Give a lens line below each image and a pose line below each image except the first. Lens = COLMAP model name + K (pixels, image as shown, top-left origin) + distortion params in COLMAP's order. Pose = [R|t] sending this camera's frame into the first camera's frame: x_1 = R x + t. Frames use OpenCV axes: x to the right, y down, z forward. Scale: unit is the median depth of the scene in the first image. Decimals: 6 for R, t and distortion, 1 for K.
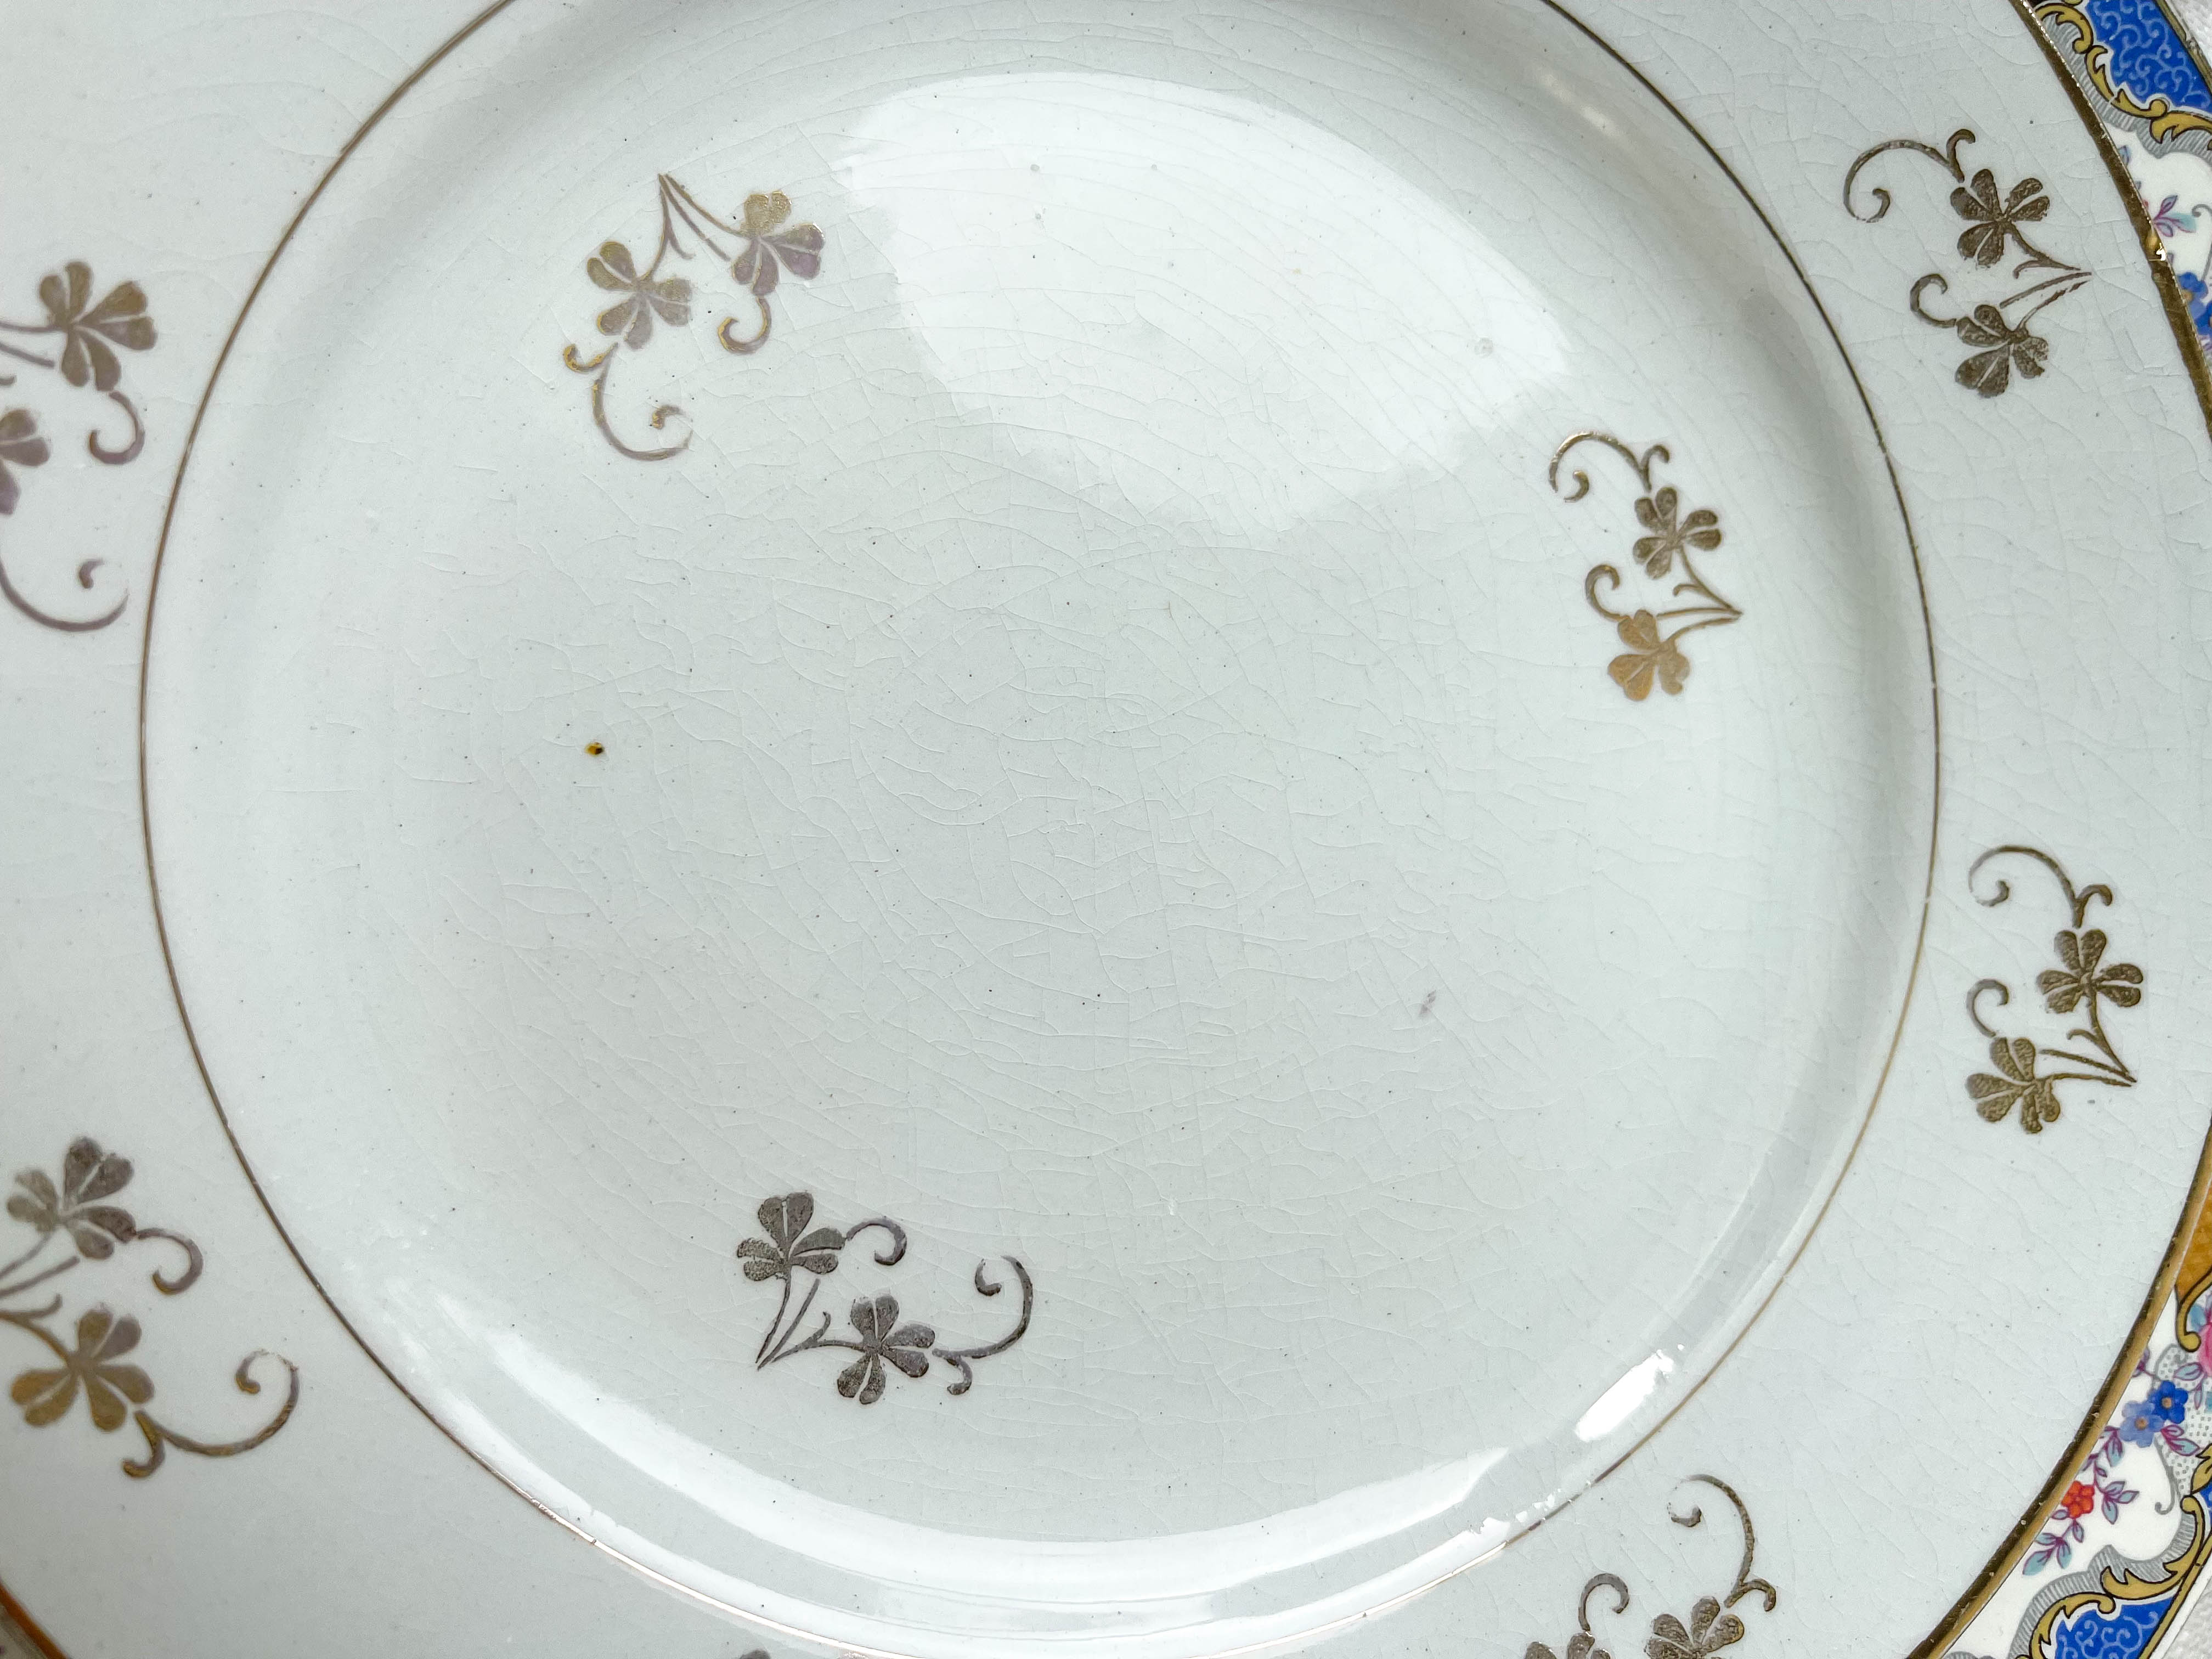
lens RADIAL K [[1672.0, 0, 1106.0], [0, 1672.0, 829.5], [0, 0, 1]] dist [-0.000555, -0.006003]
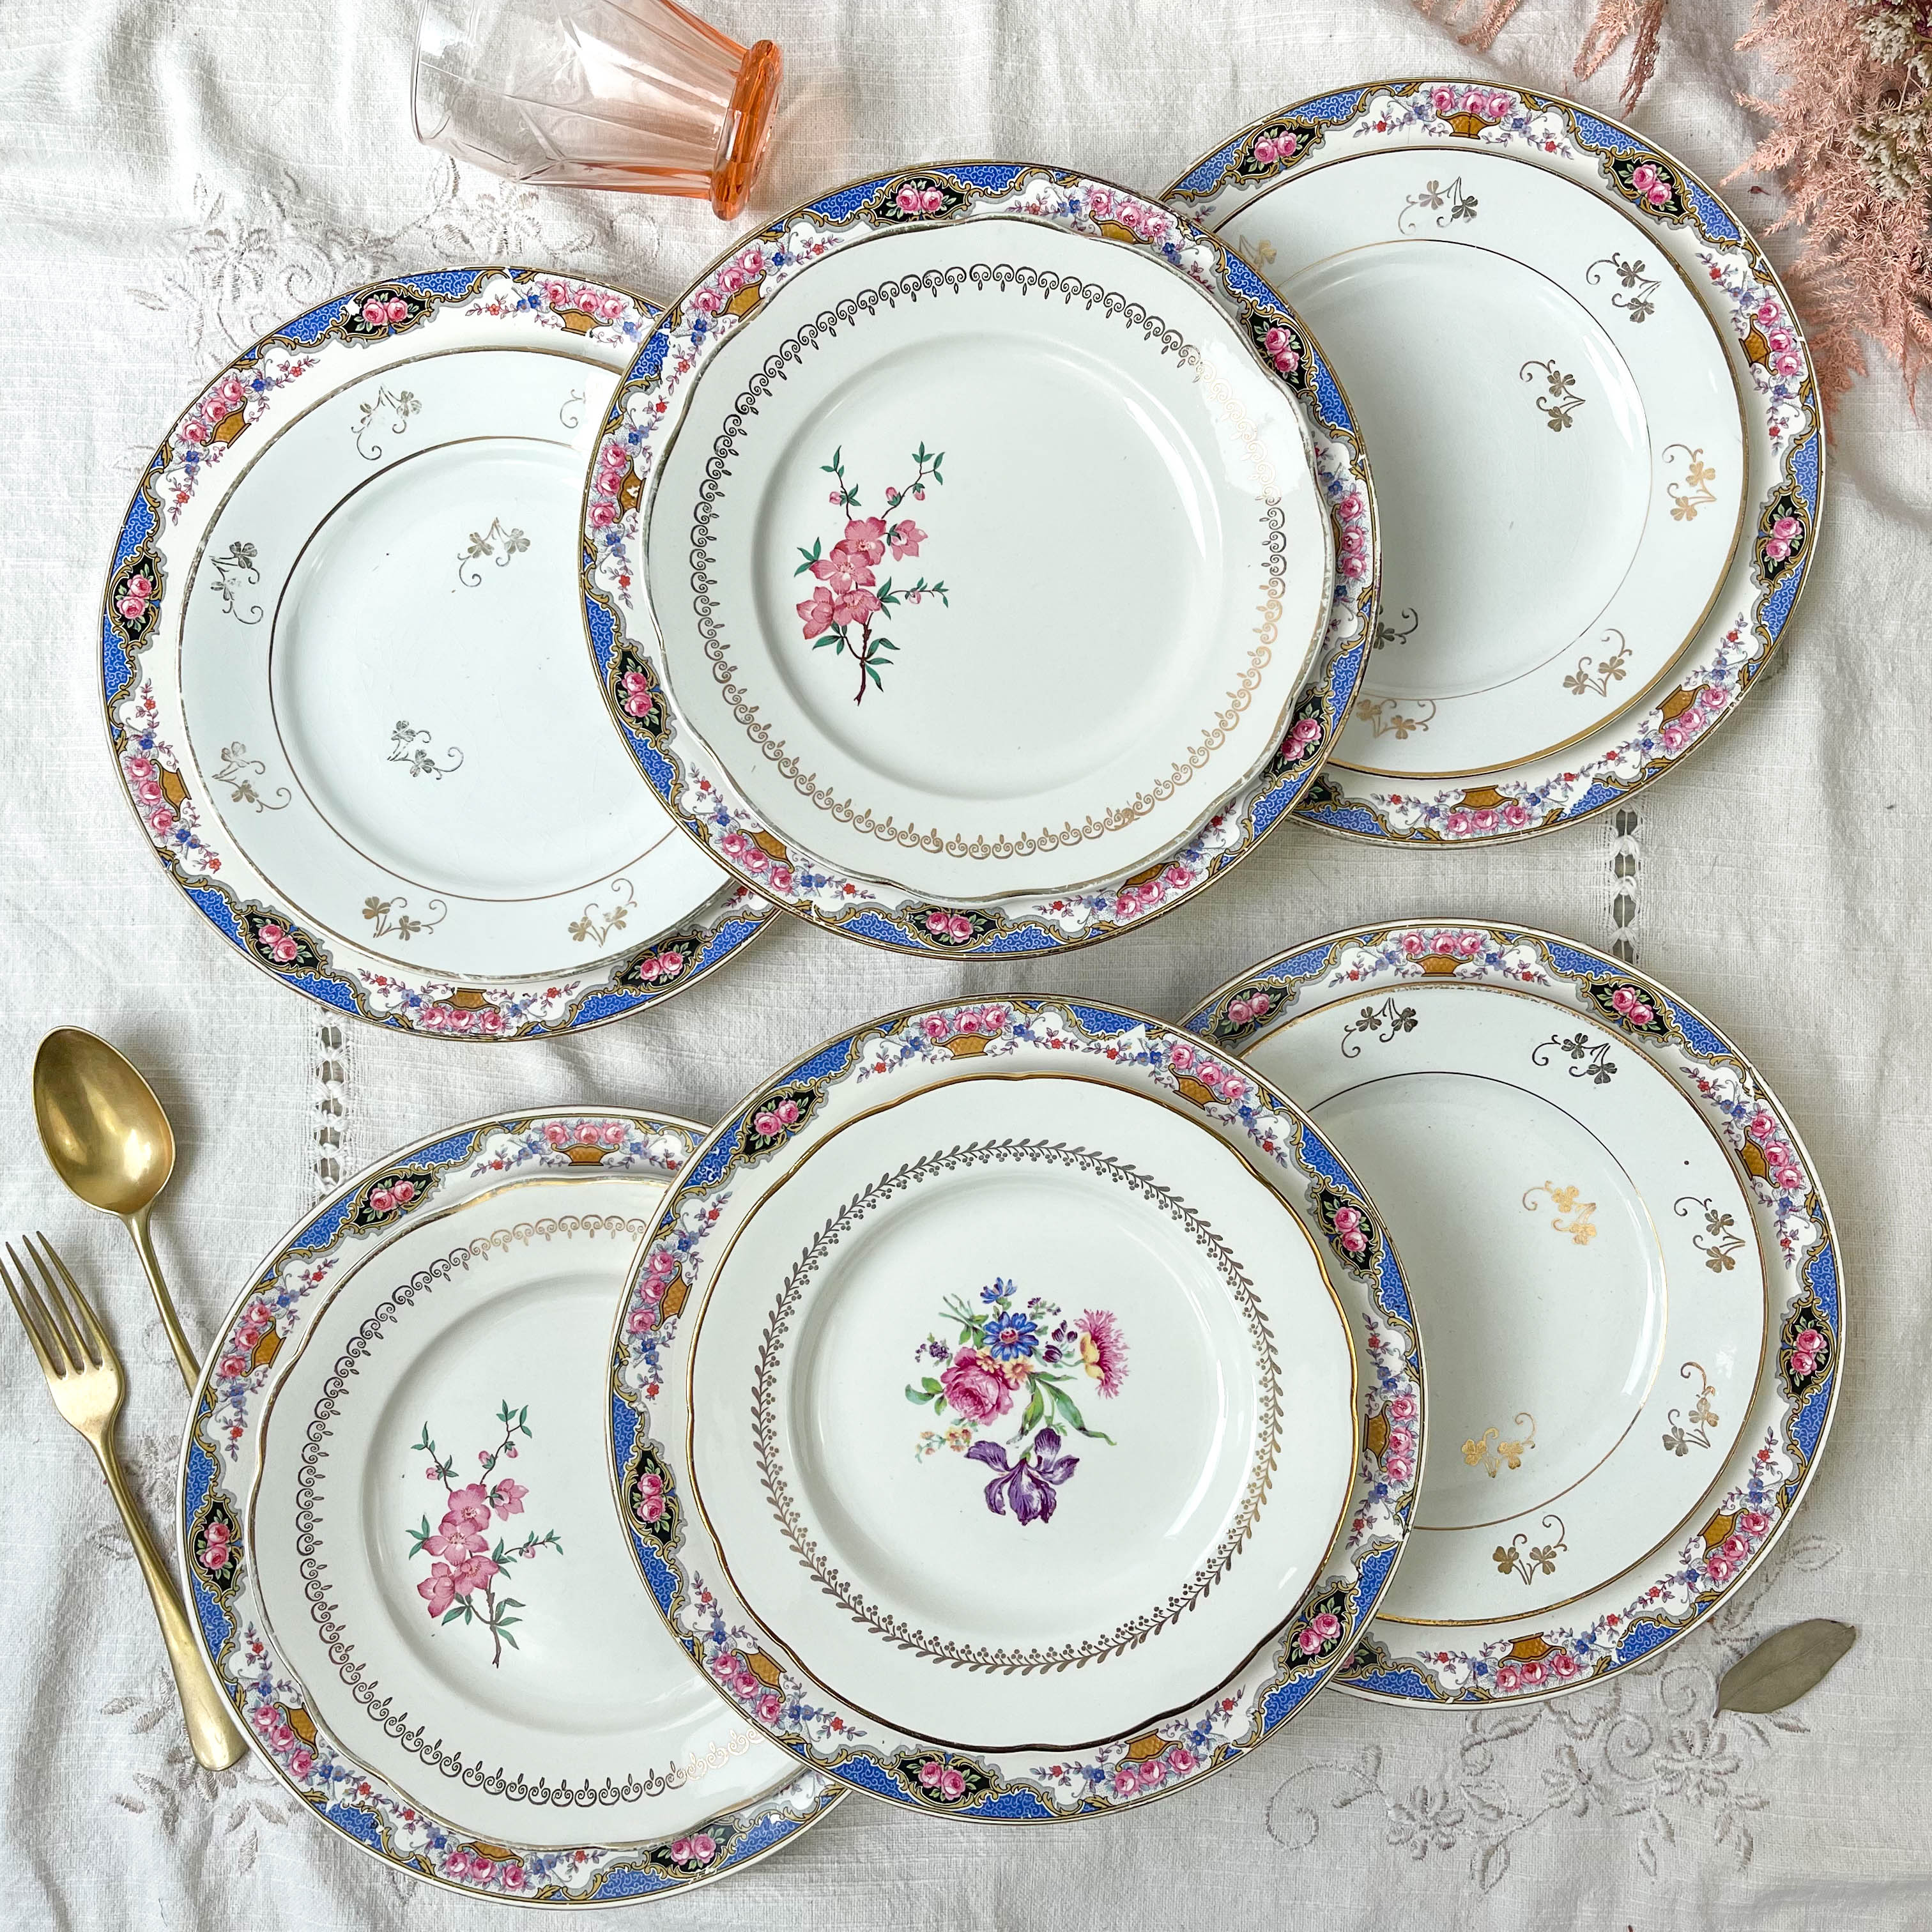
lens RADIAL K [[1930.1, 0, 955.2], [0, 1930.1, 962.2], [0, 0, 1]] dist [0.014137, -0.017356]
pose [[0.953796, -0.185827, -0.236097, -0.149303], [0.190066, 0.981759, -0.004883, 0.833064], [0.232698, -0.040216, 0.971717, -3.449471]]
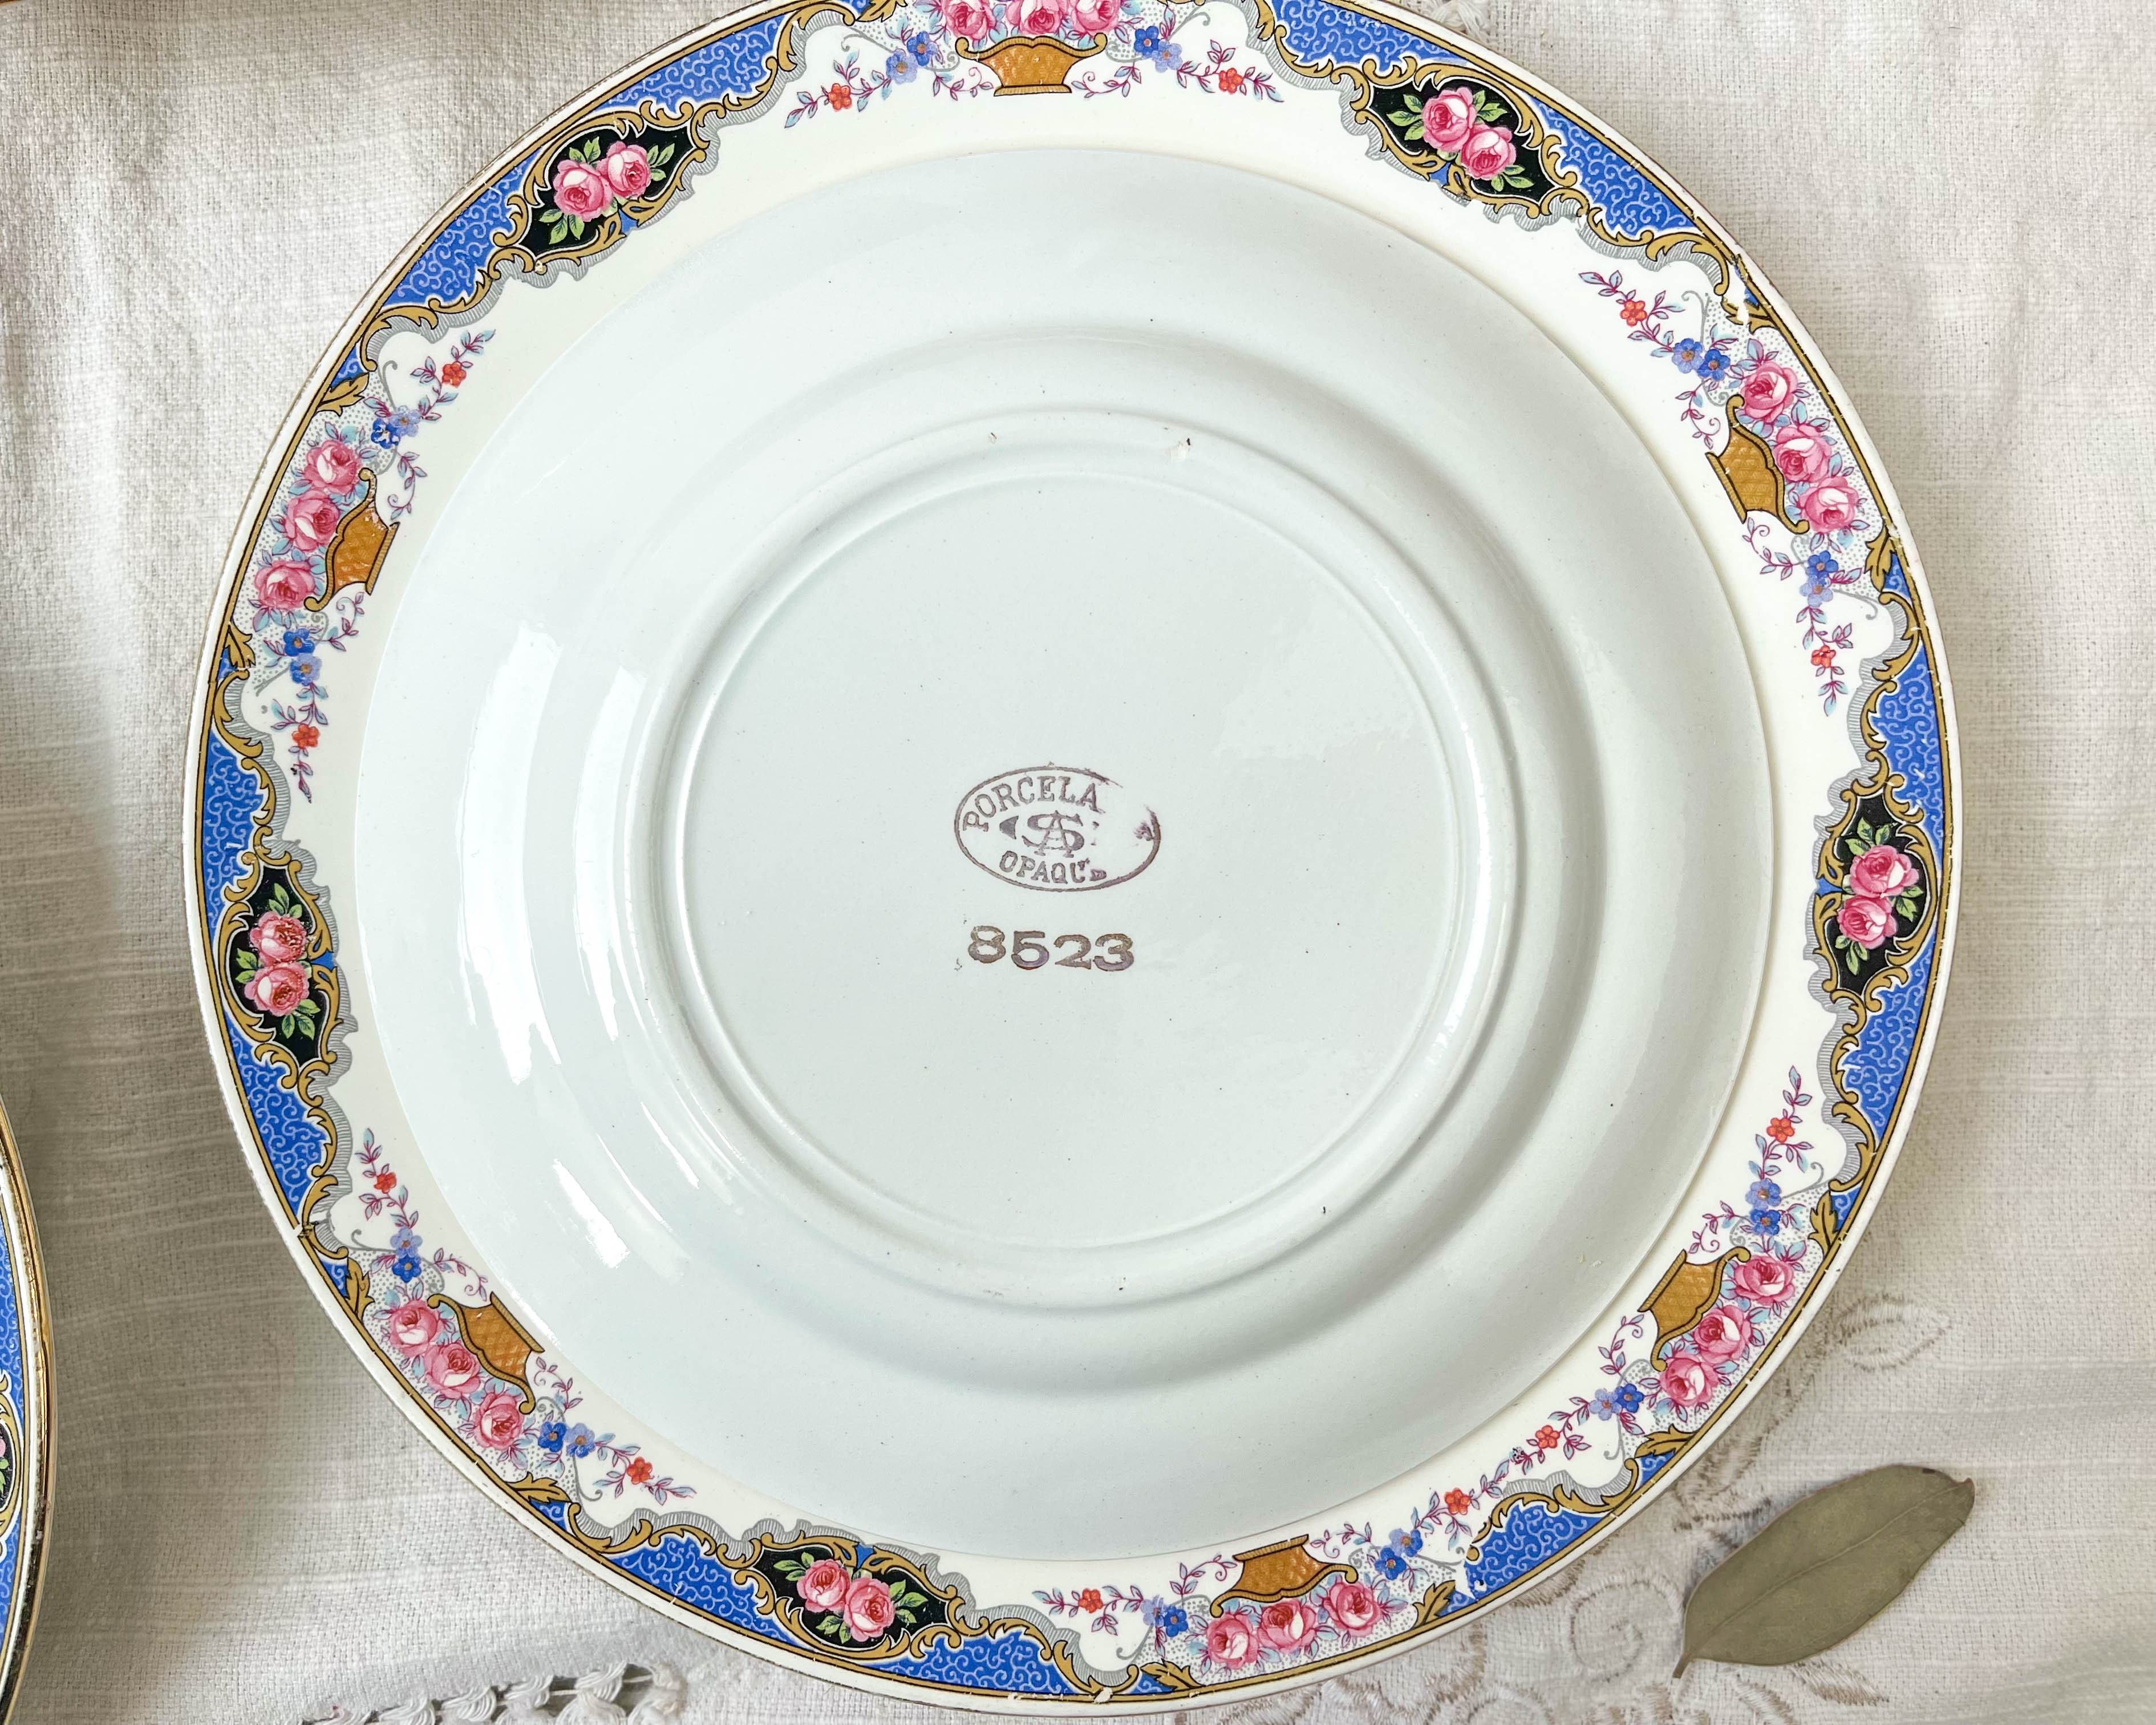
lens RADIAL K [[1733.7, 0, 1020.7], [0, 1733.7, 854.9], [0, 0, 1]] dist [0.009997, 0.009260]
pose [[0.948540, -0.212621, -0.234657, 0.080162], [0.233687, 0.970095, 0.065623, 1.634244], [0.213687, -0.117082, 0.969861, -0.834708]]
